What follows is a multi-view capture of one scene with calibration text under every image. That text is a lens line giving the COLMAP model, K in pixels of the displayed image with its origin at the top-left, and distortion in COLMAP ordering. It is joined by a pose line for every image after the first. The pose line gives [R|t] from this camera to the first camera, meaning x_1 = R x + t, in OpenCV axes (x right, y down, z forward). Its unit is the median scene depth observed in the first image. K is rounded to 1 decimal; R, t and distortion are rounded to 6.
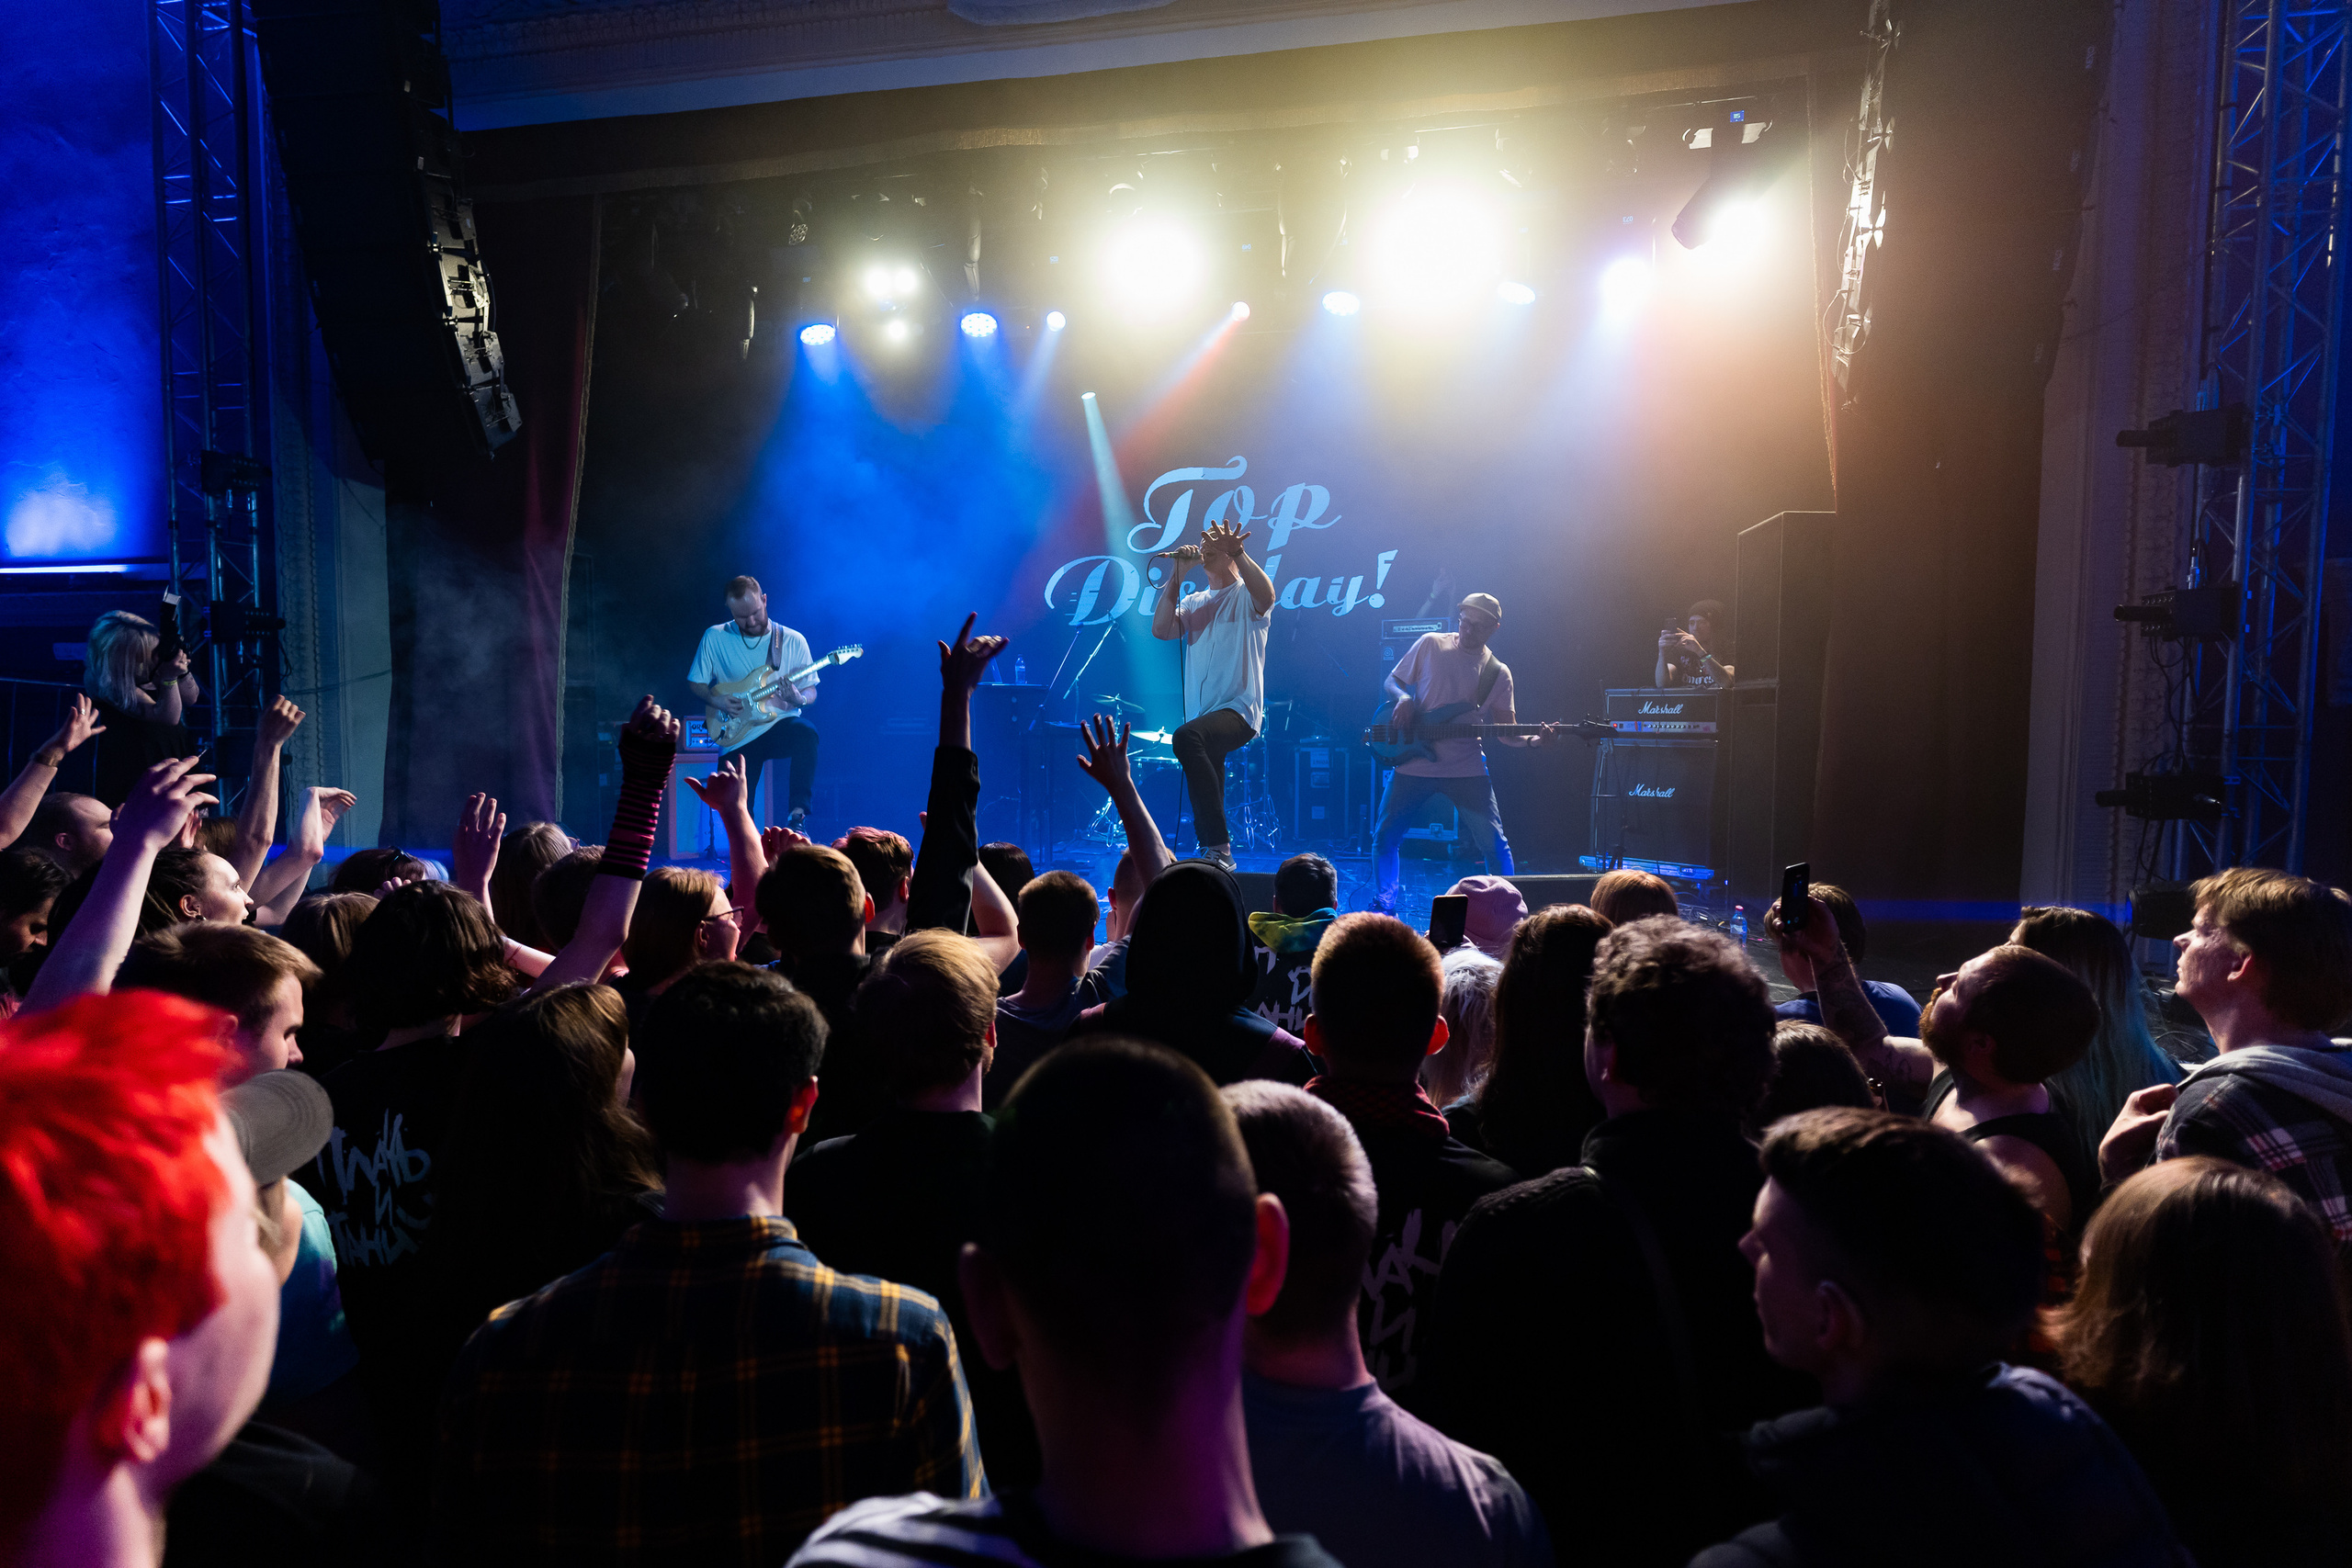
lens RADIAL K [[1190.1, 0, 1176.0], [0, 1190.1, 784.0], [0, 0, 1]] dist [-0.002935, 0.002072]
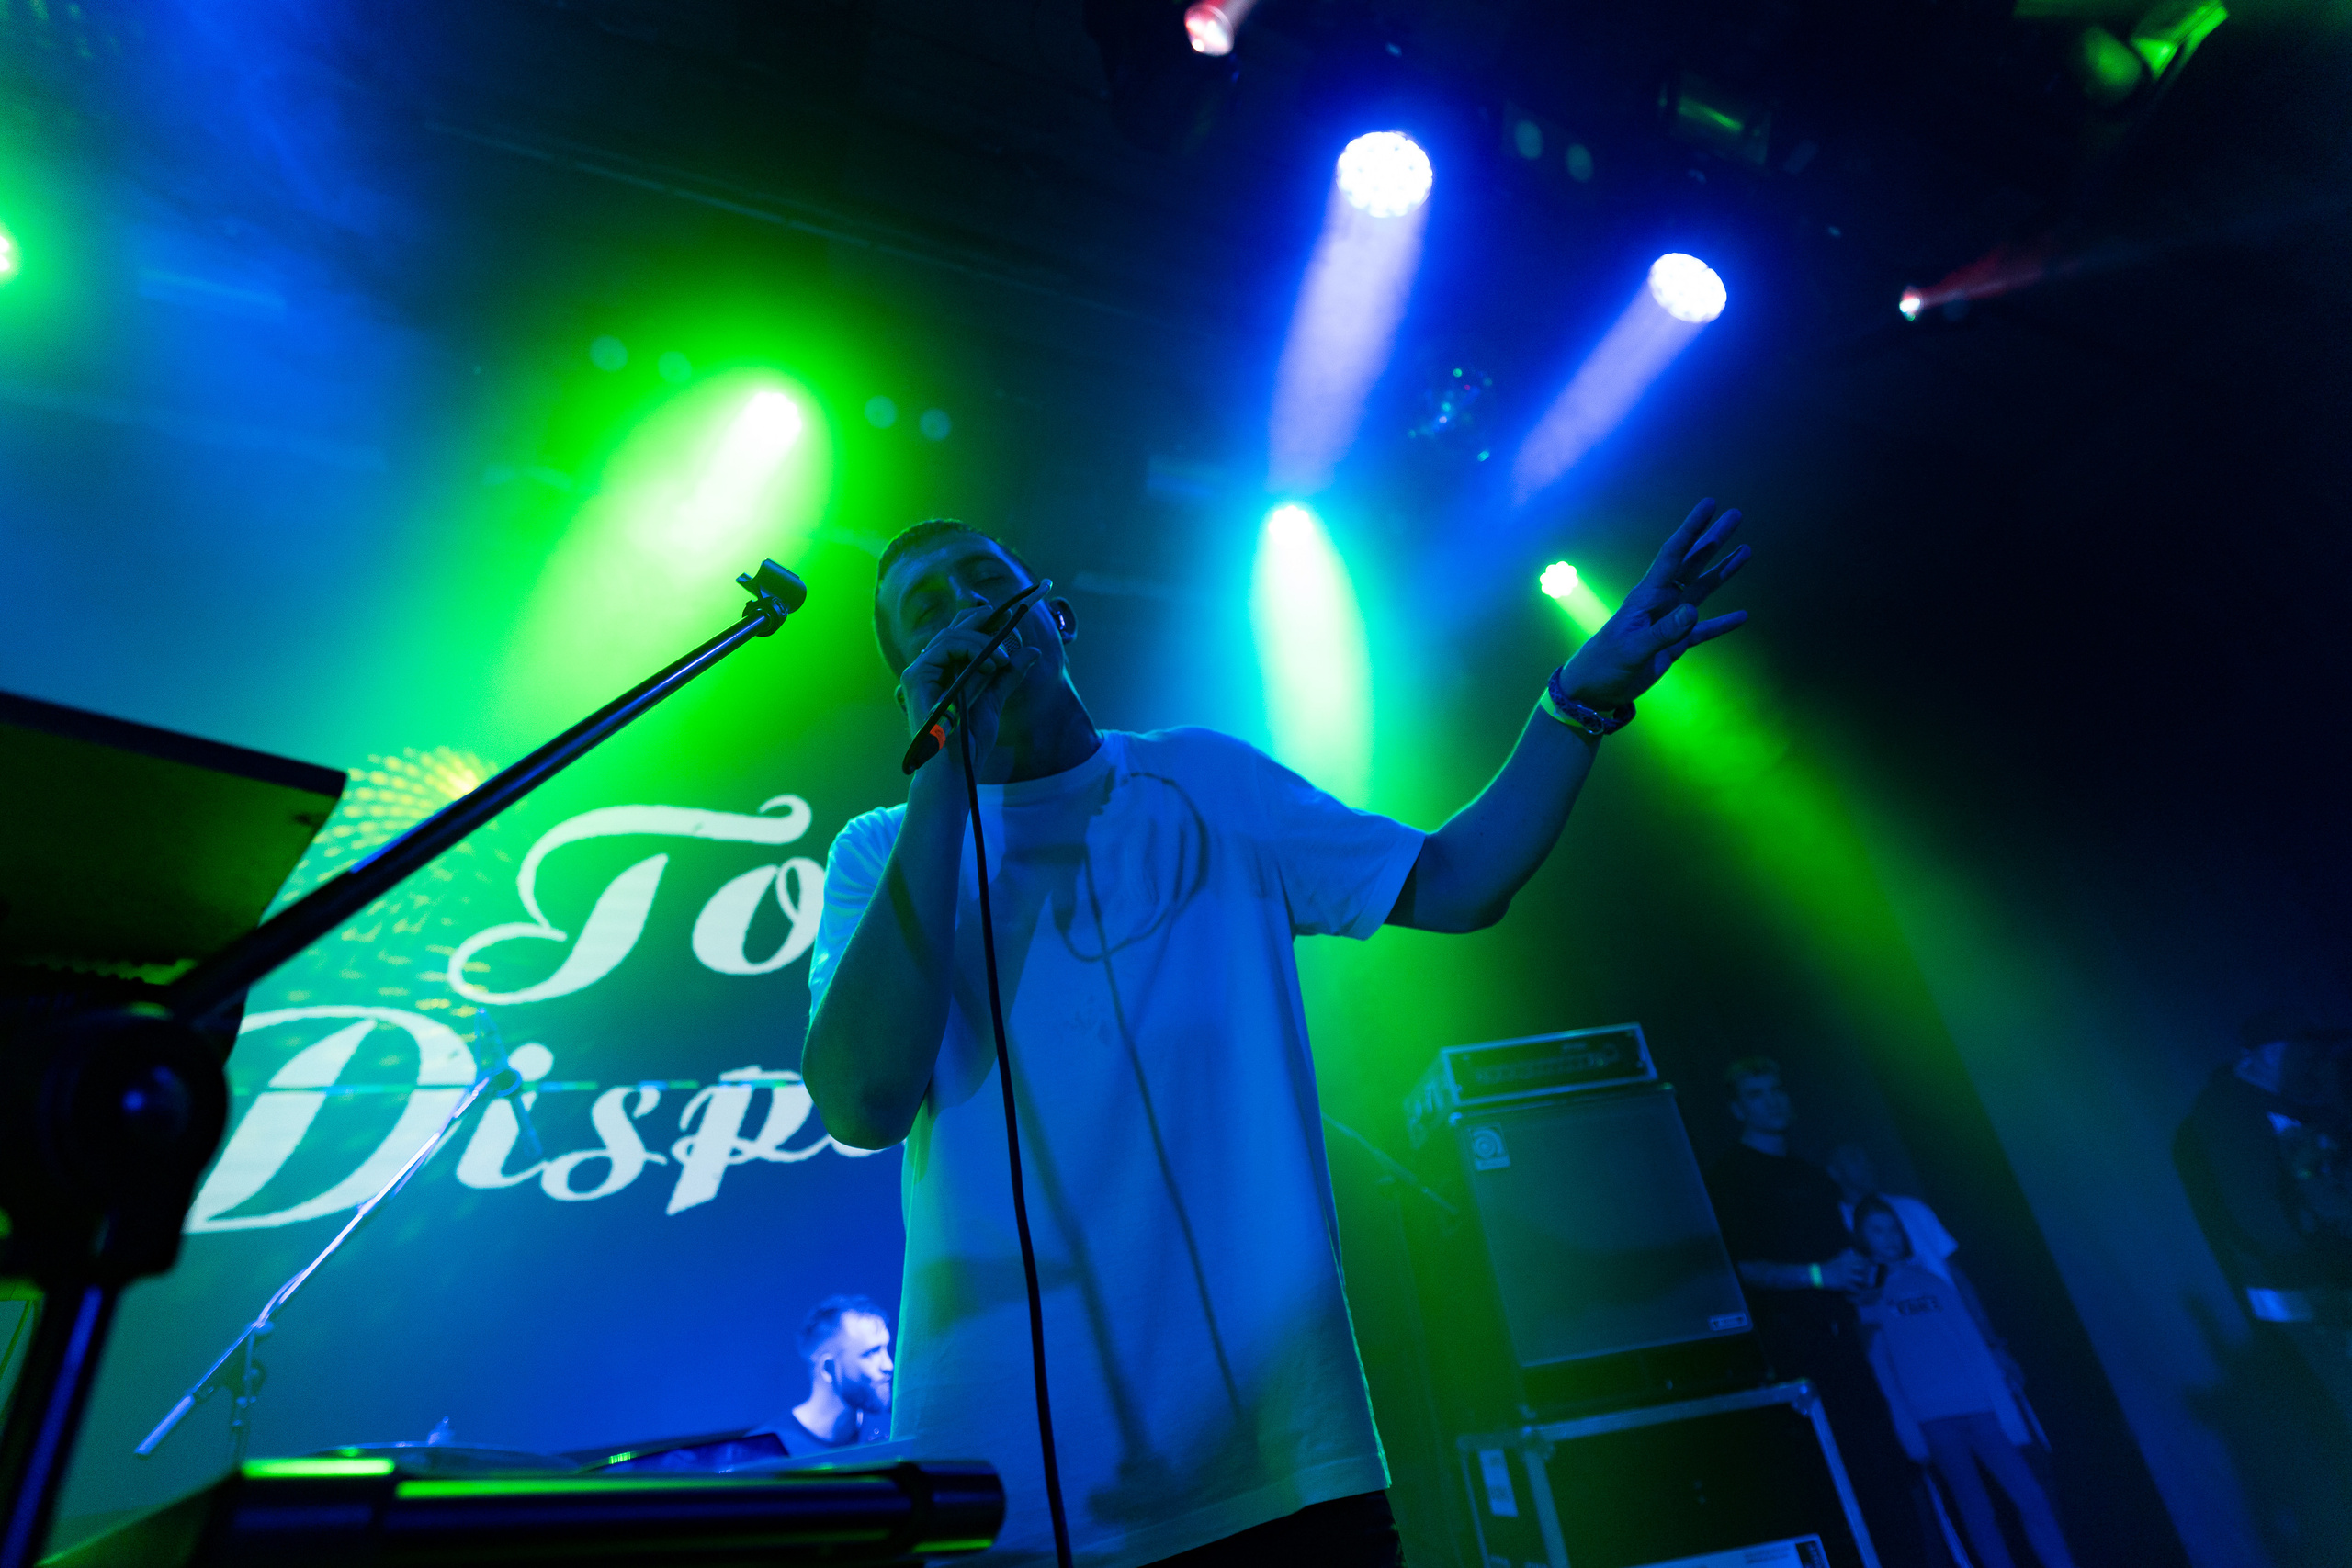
lens RADIAL K [[1190.1, 0, 1176.0], [0, 1190.1, 784.0], [0, 0, 1]] dist [-0.002935, 0.002072]
pose [[0.811172, 0.180034, 0.556406, -0.073160], [0.180739, 0.827677, -0.531304, -0.028570], [-0.556177, 0.531543, 0.638849, 0.649503]]
